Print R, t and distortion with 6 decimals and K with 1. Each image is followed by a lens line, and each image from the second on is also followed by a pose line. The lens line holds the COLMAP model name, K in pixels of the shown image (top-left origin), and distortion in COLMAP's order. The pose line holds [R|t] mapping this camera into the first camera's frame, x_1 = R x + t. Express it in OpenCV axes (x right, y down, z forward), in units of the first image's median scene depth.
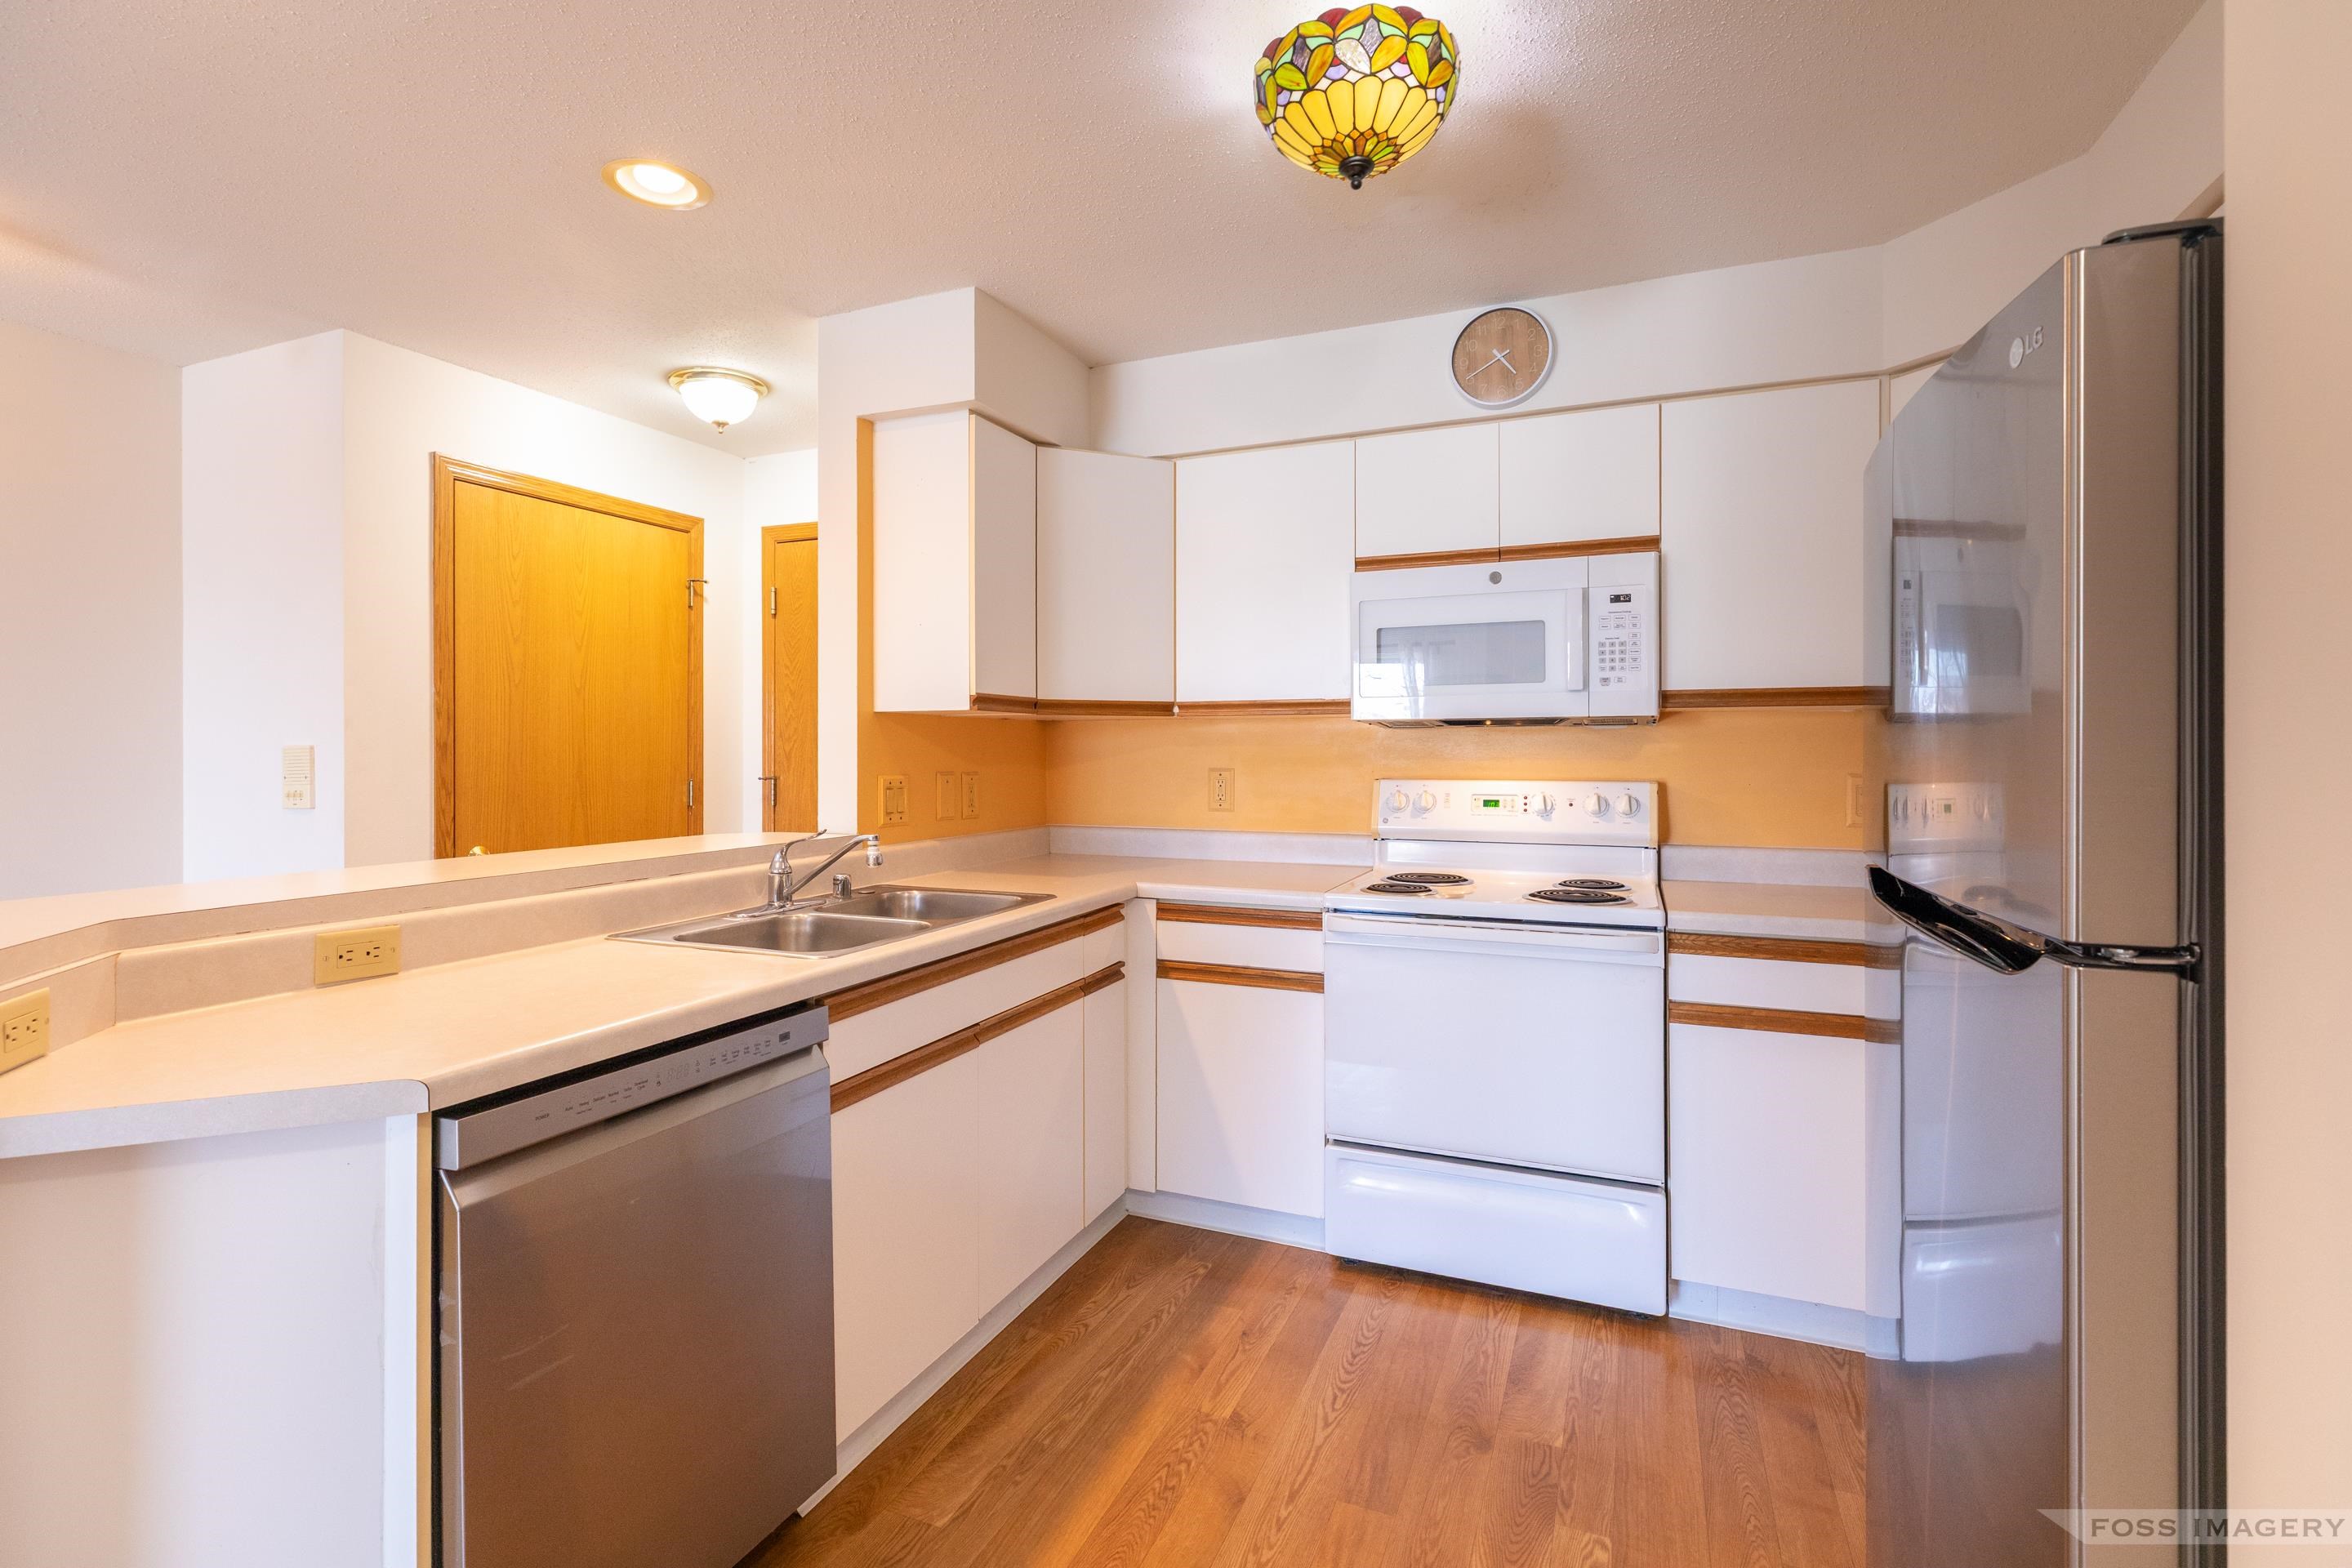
lens RADIAL K [[1057.7, 0, 1176.3], [0, 1057.7, 774.2], [0, 0, 1]] dist [0.003563, 0.000321]
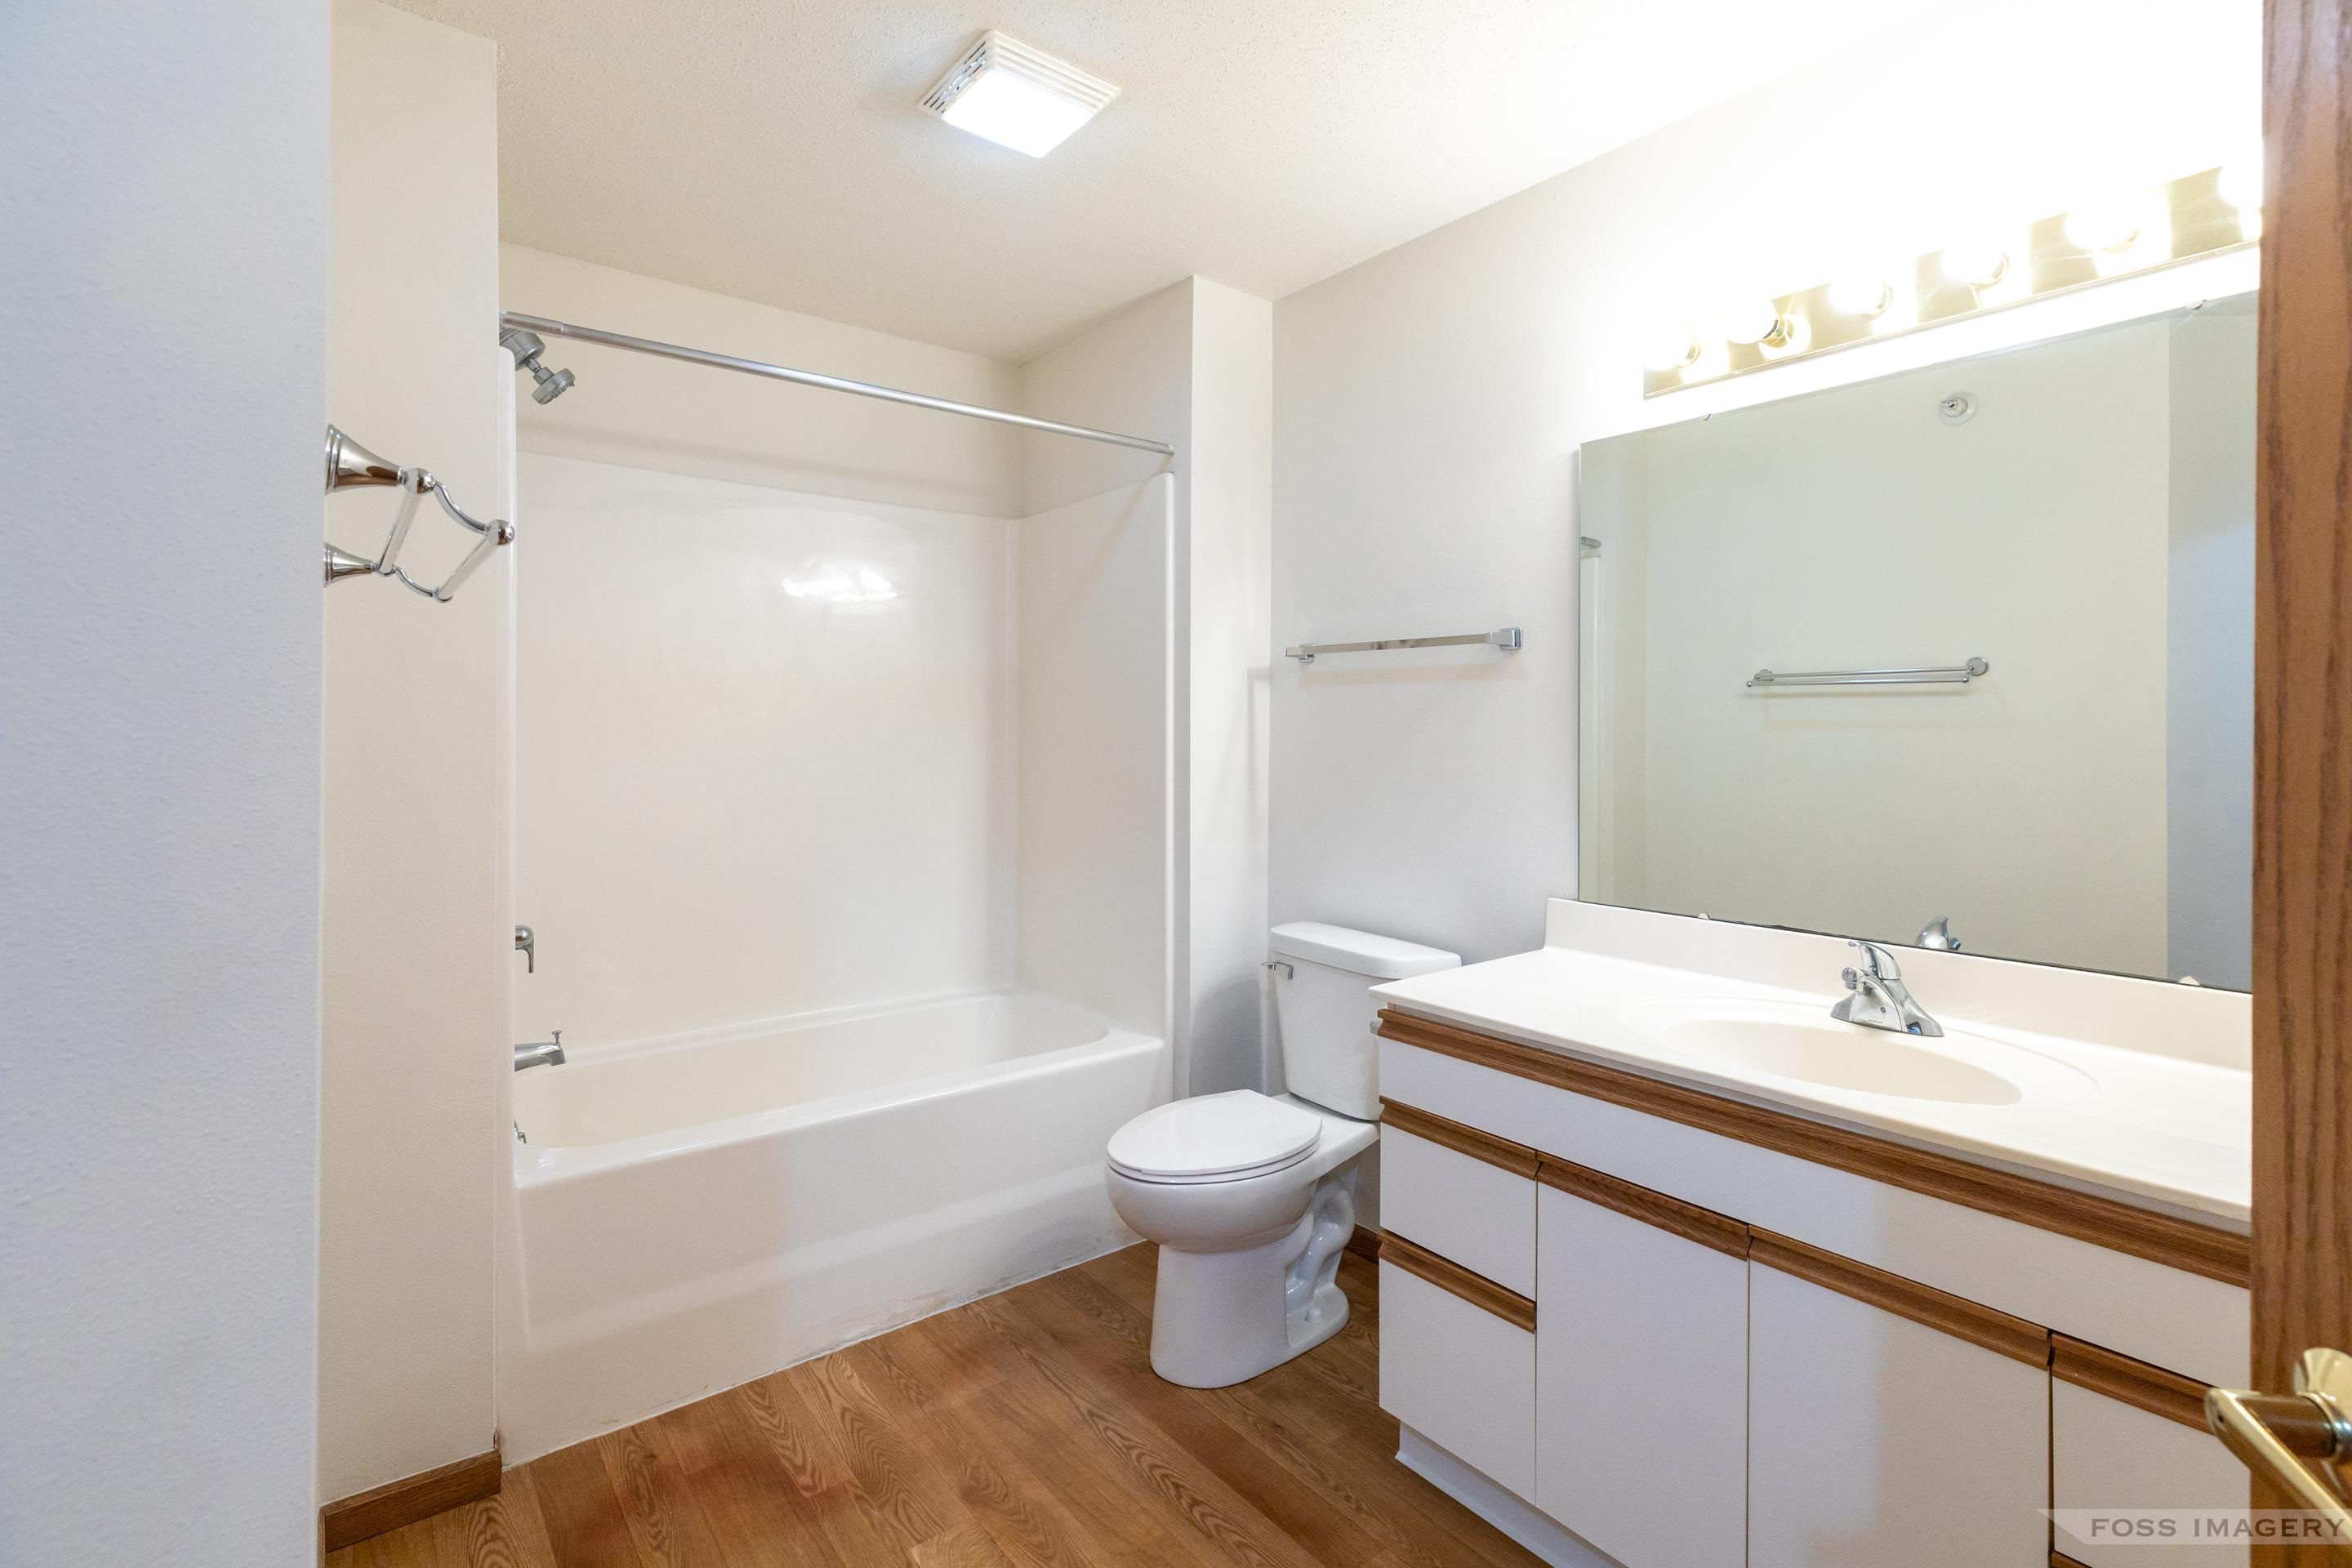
lens RADIAL K [[1057.7, 0, 1175.1], [0, 1057.7, 766.4], [0, 0, 1]] dist [0.003563, 0.000321]
pose [[-0.480391, 0.002430, -0.877051, 1.044480], [-0.014418, 0.999839, 0.010667, -0.001394], [0.876936, 0.017770, -0.480279, 1.650209]]
